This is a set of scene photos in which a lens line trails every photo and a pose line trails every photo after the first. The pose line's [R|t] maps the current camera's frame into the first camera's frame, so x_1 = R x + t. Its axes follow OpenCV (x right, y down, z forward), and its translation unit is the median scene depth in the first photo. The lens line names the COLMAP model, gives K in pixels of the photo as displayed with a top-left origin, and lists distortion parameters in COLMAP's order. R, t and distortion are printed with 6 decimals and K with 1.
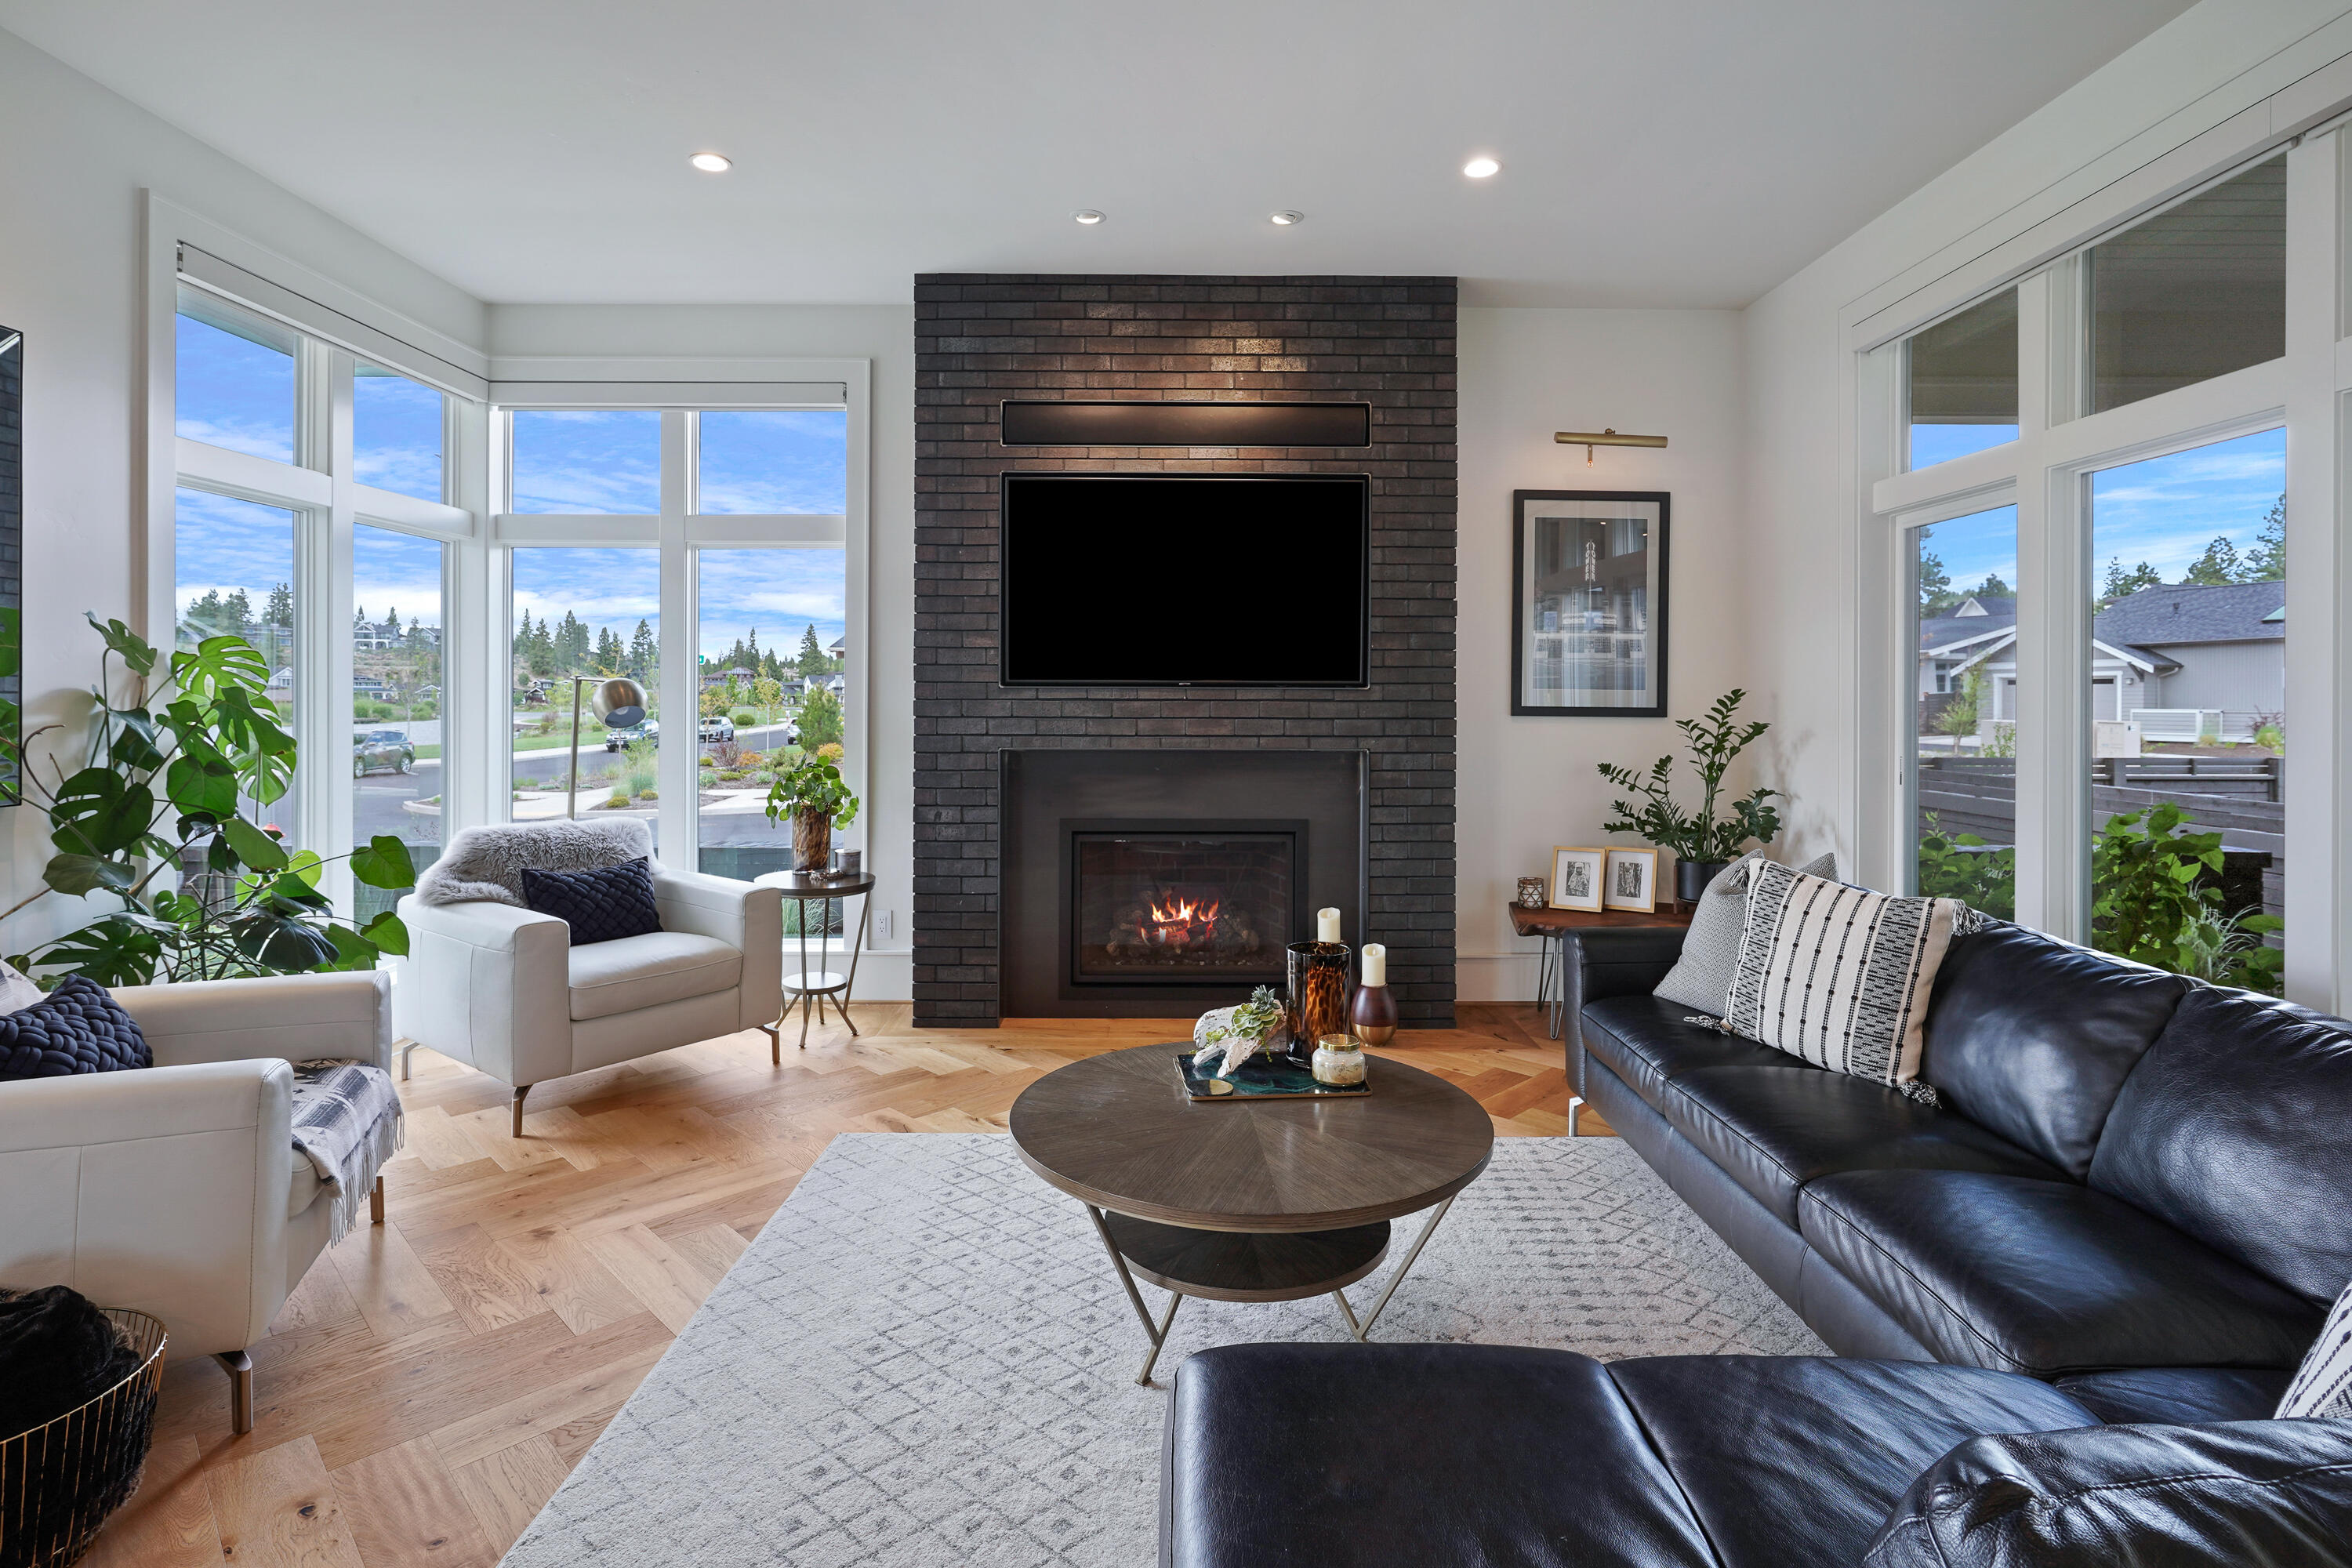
lens RADIAL K [[1153.6, 0, 1179.3], [0, 1153.6, 698.5], [0, 0, 1]] dist [-0.022307, 0.014859]
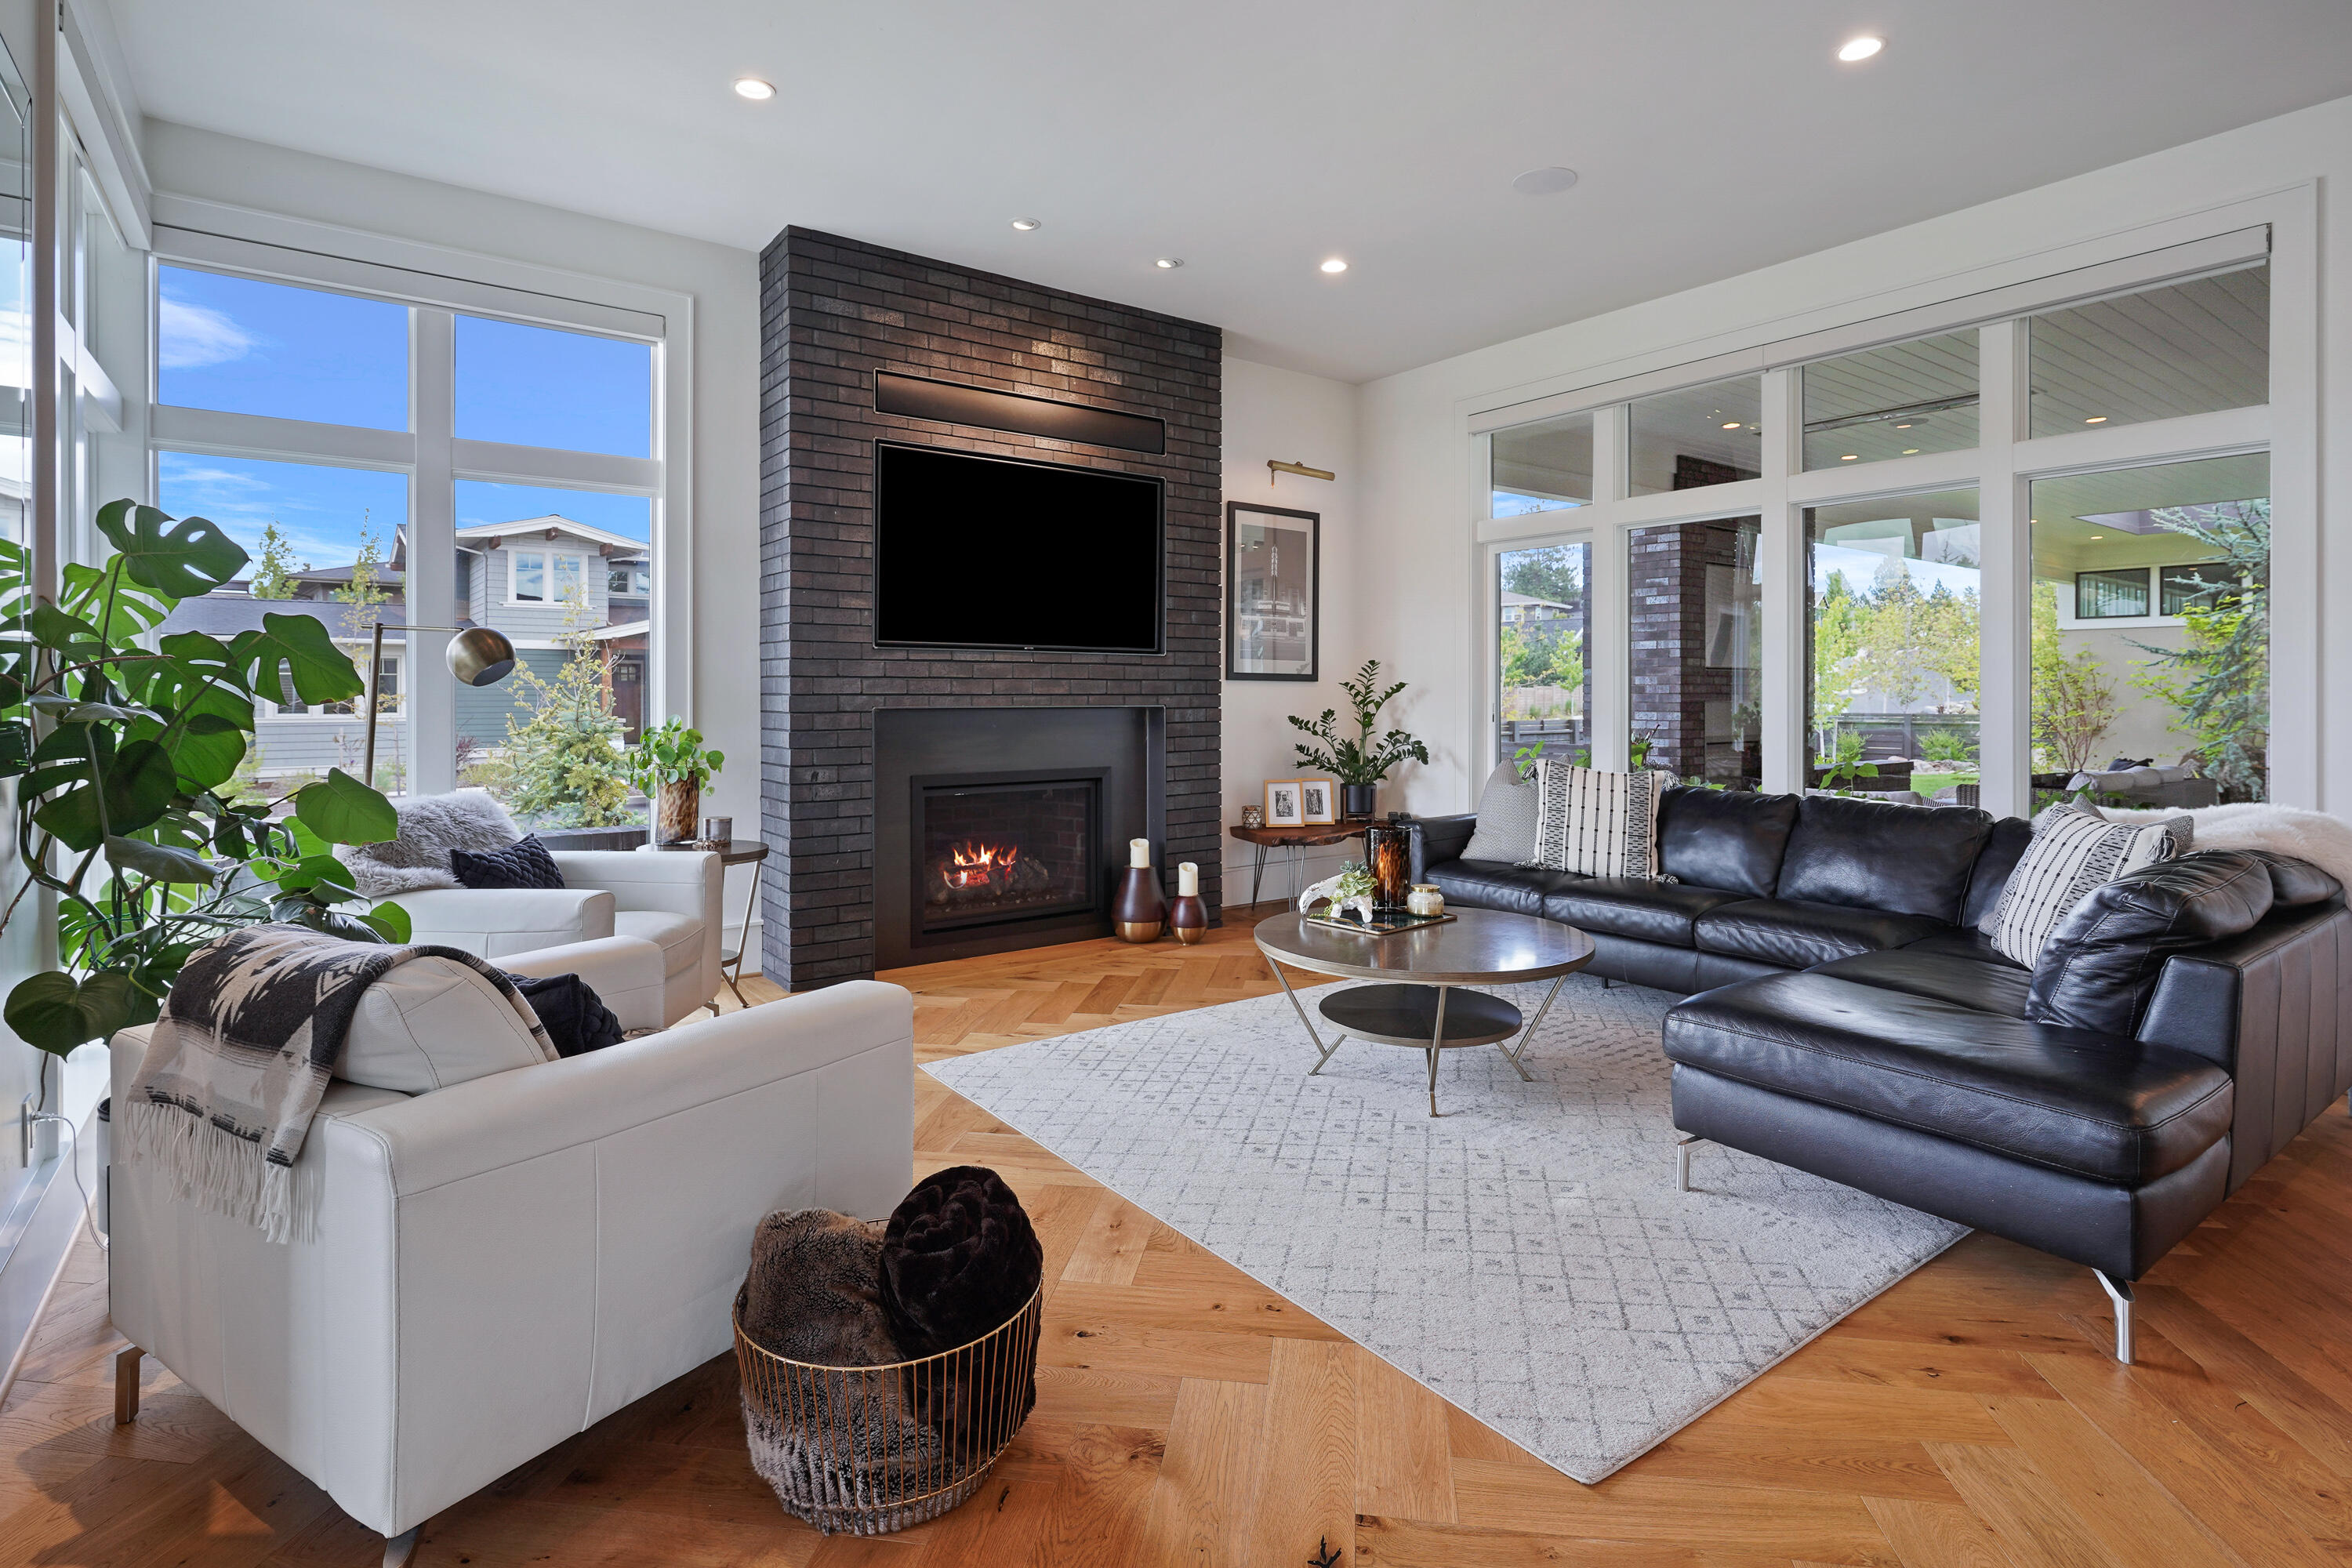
lens RADIAL K [[1153.6, 0, 1179.3], [0, 1153.6, 698.5], [0, 0, 1]] dist [-0.022307, 0.014859]
pose [[0.806696, -0.006131, 0.590934, -0.541046], [0.003147, 0.999977, 0.006079, 0.029658], [-0.590958, -0.003044, 0.806697, 0.012746]]
